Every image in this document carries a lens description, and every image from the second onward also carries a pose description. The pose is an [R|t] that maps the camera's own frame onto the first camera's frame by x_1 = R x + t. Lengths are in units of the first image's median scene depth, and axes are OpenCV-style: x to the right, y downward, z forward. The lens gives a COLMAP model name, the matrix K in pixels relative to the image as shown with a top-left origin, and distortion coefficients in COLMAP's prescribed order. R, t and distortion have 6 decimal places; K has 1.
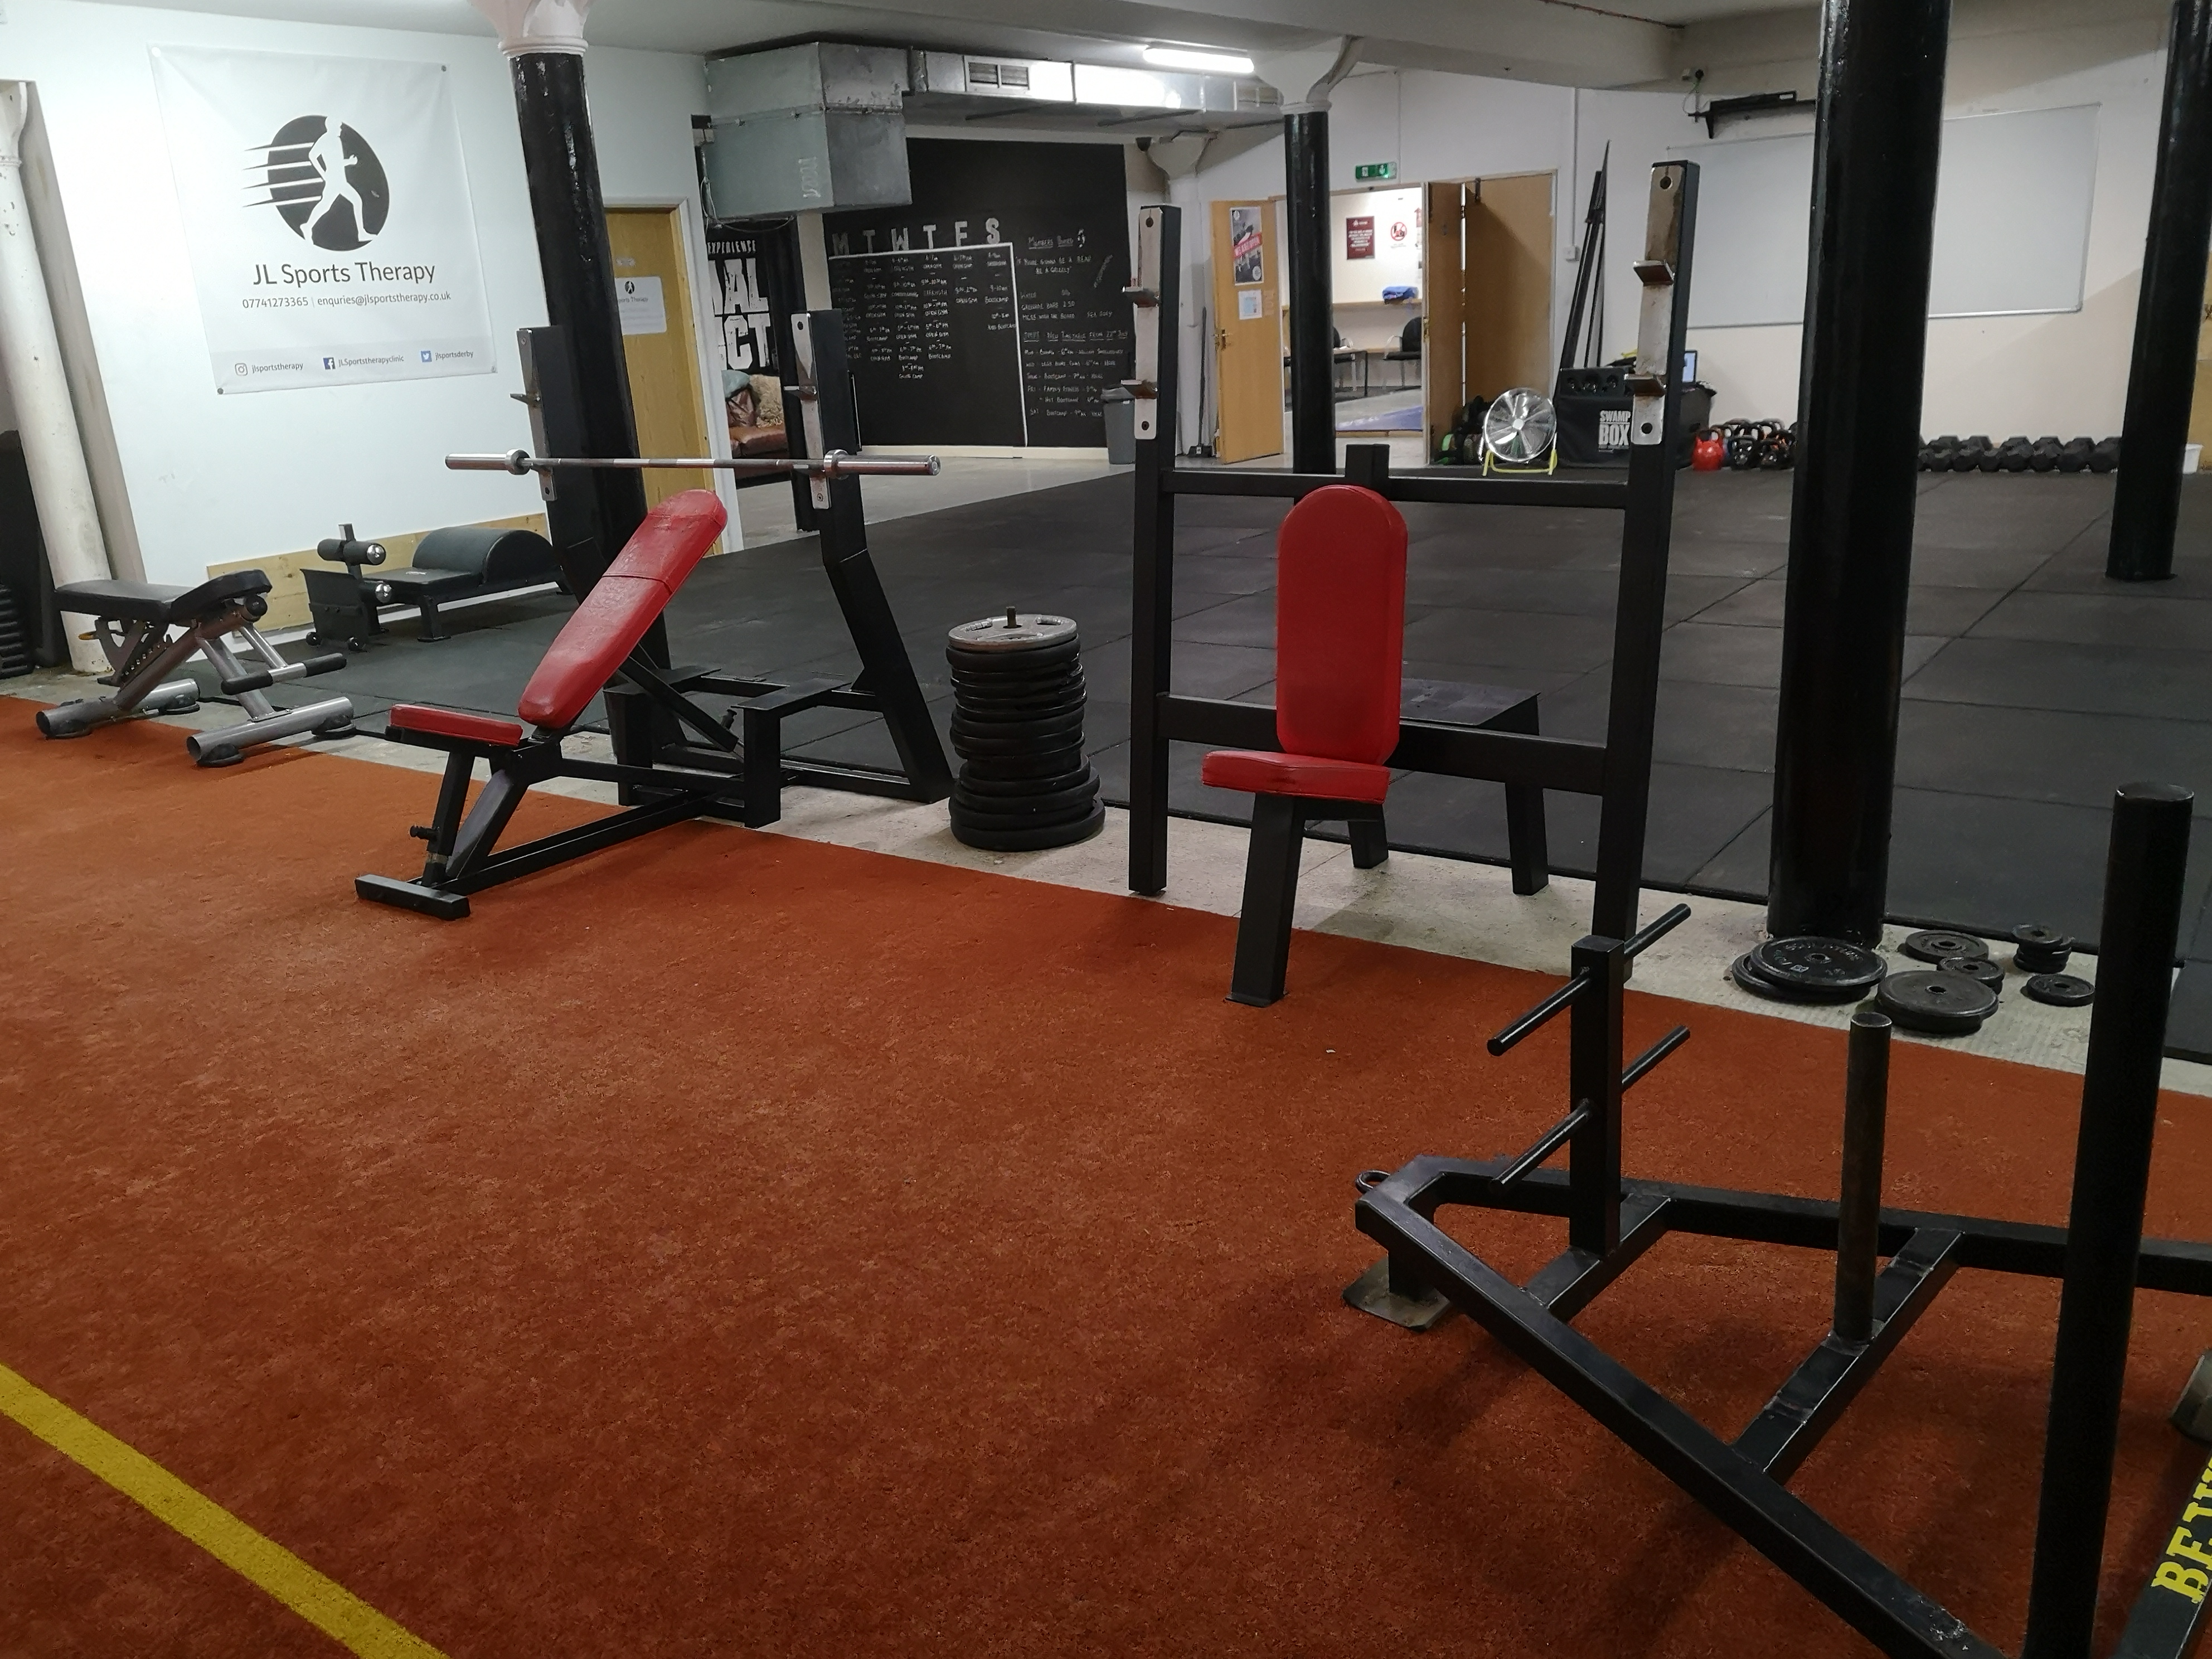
lens RADIAL K [[1750.4, 0, 1109.1], [0, 1750.4, 832.1], [0, 0, 1]] dist [0.004329, 0.005017]
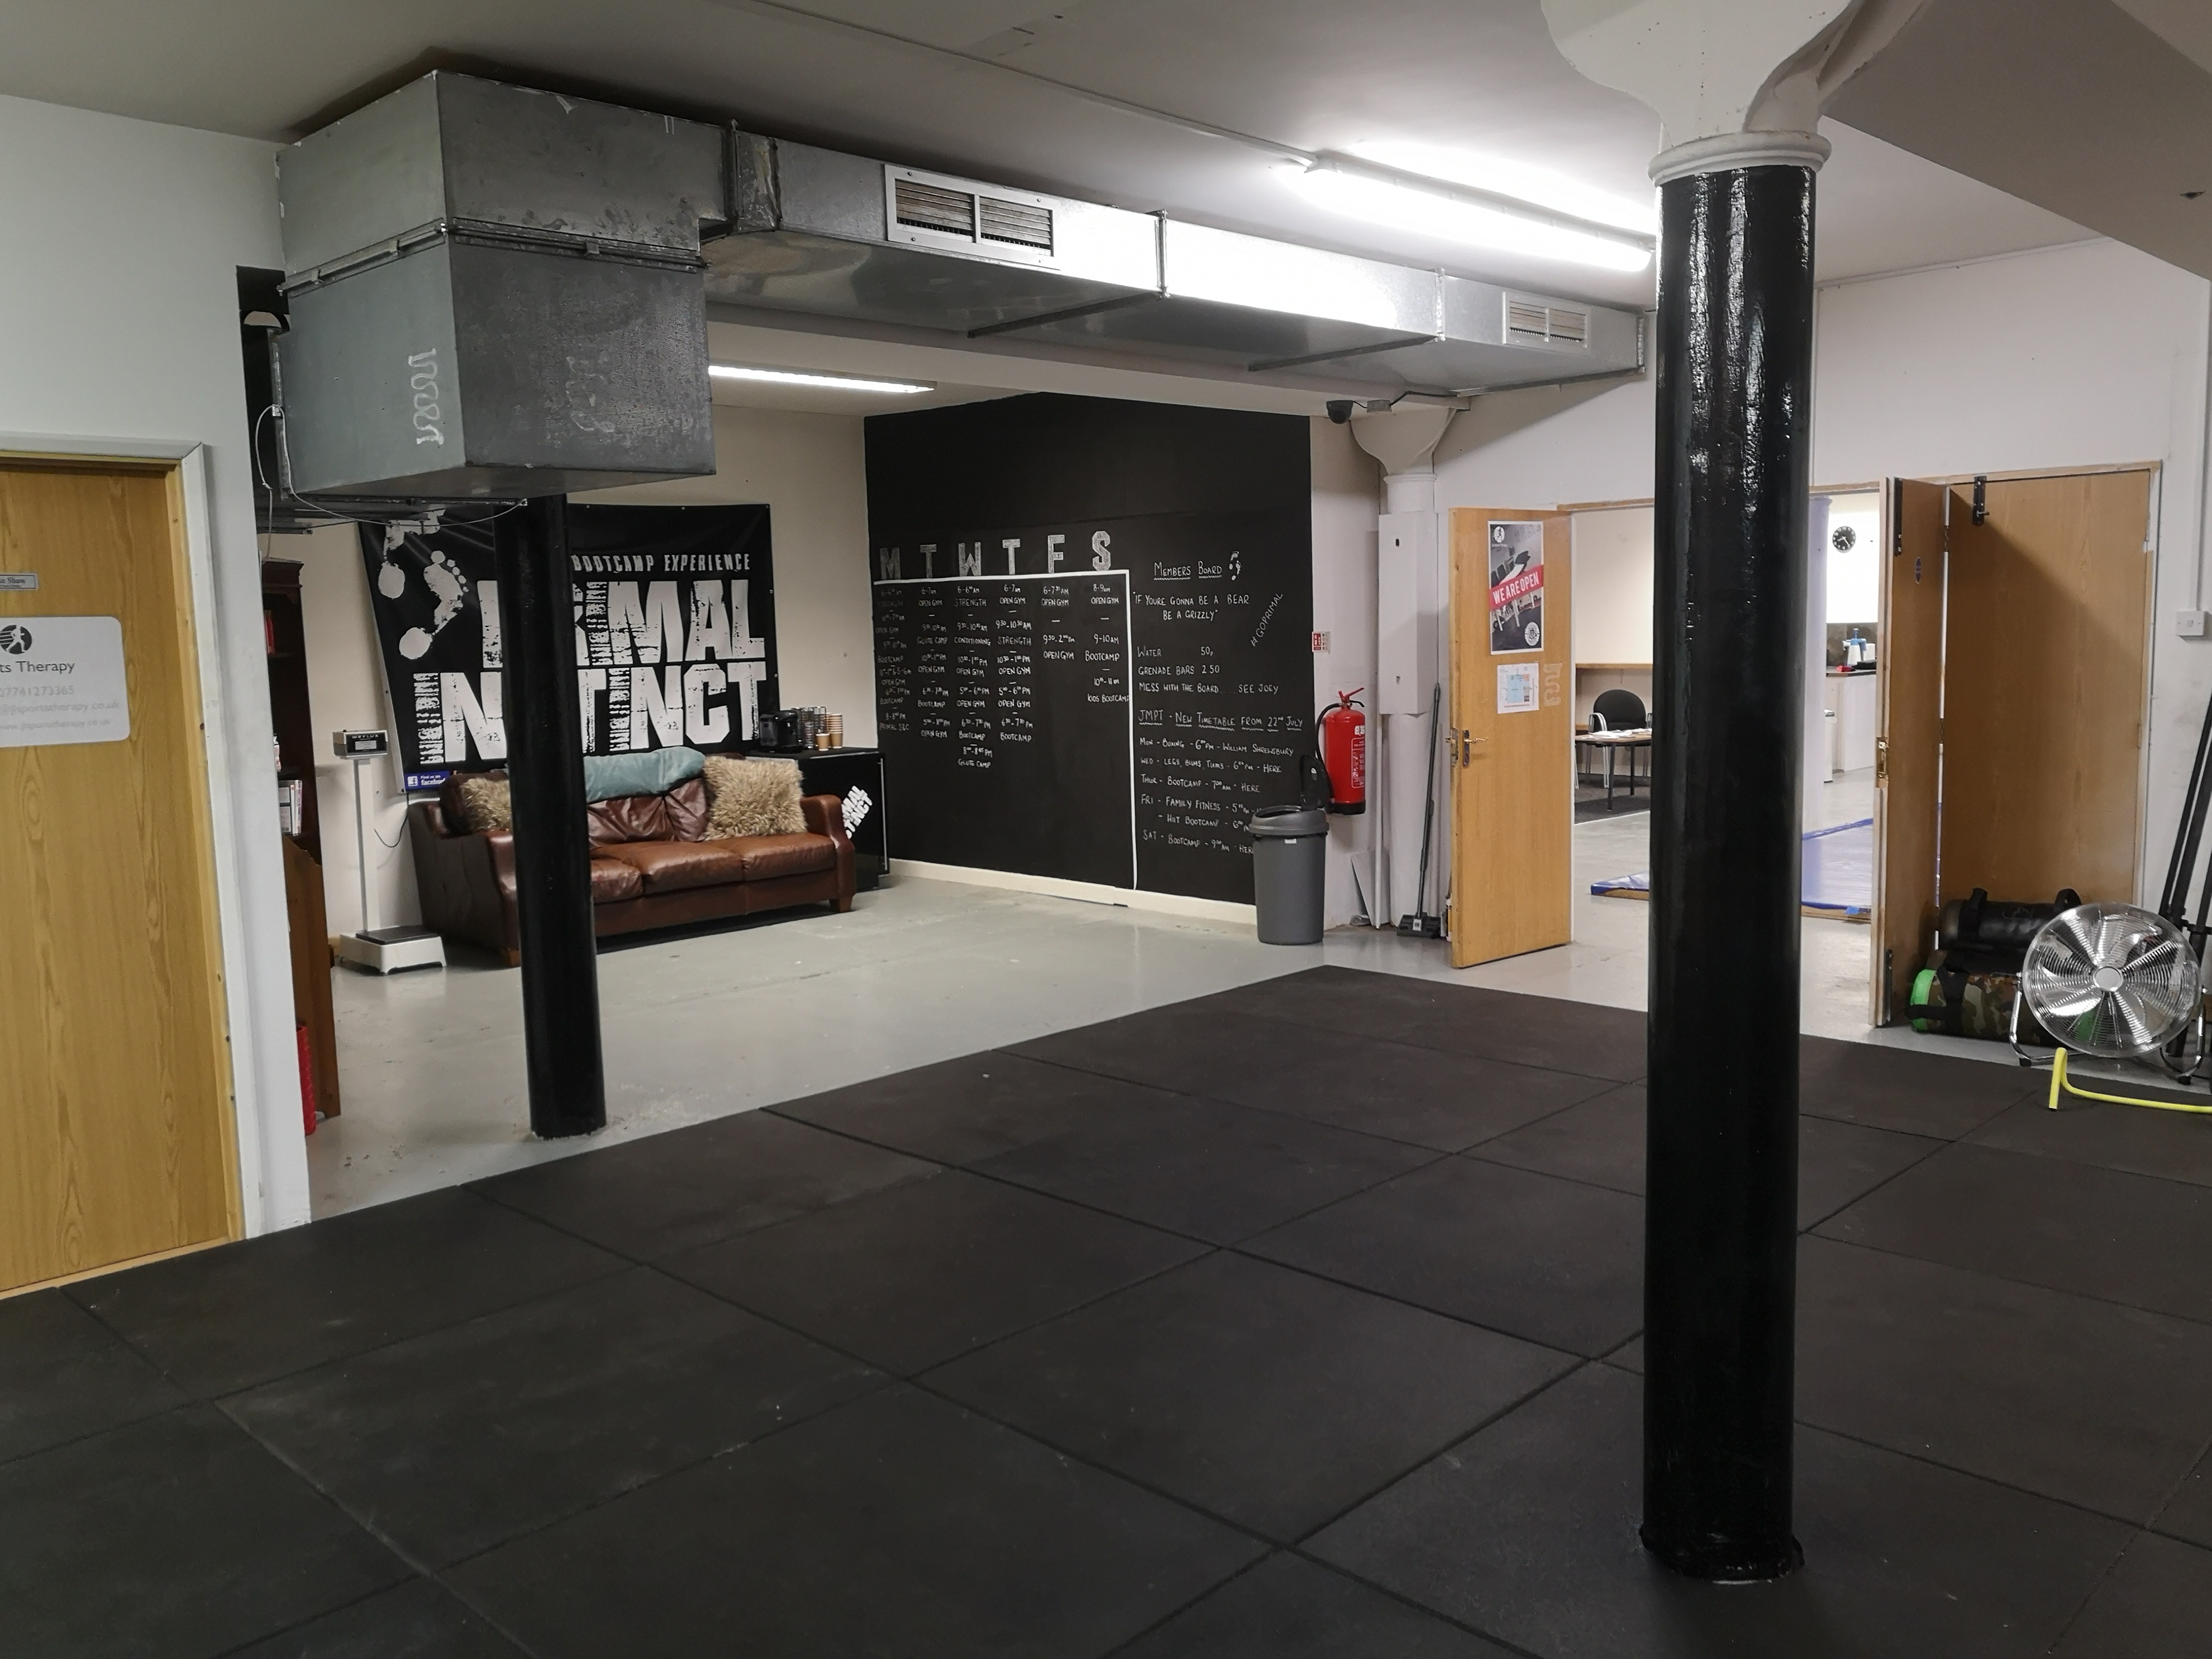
lens RADIAL K [[1750.4, 0, 1102.2], [0, 1750.4, 827.7], [0, 0, 1]] dist [0.004329, 0.005017]
pose [[0.987346, 0.052983, -0.149470, 0.032873], [-0.078693, 0.981997, -0.171727, -0.140533], [0.137681, 0.181316, 0.973739, 0.414779]]
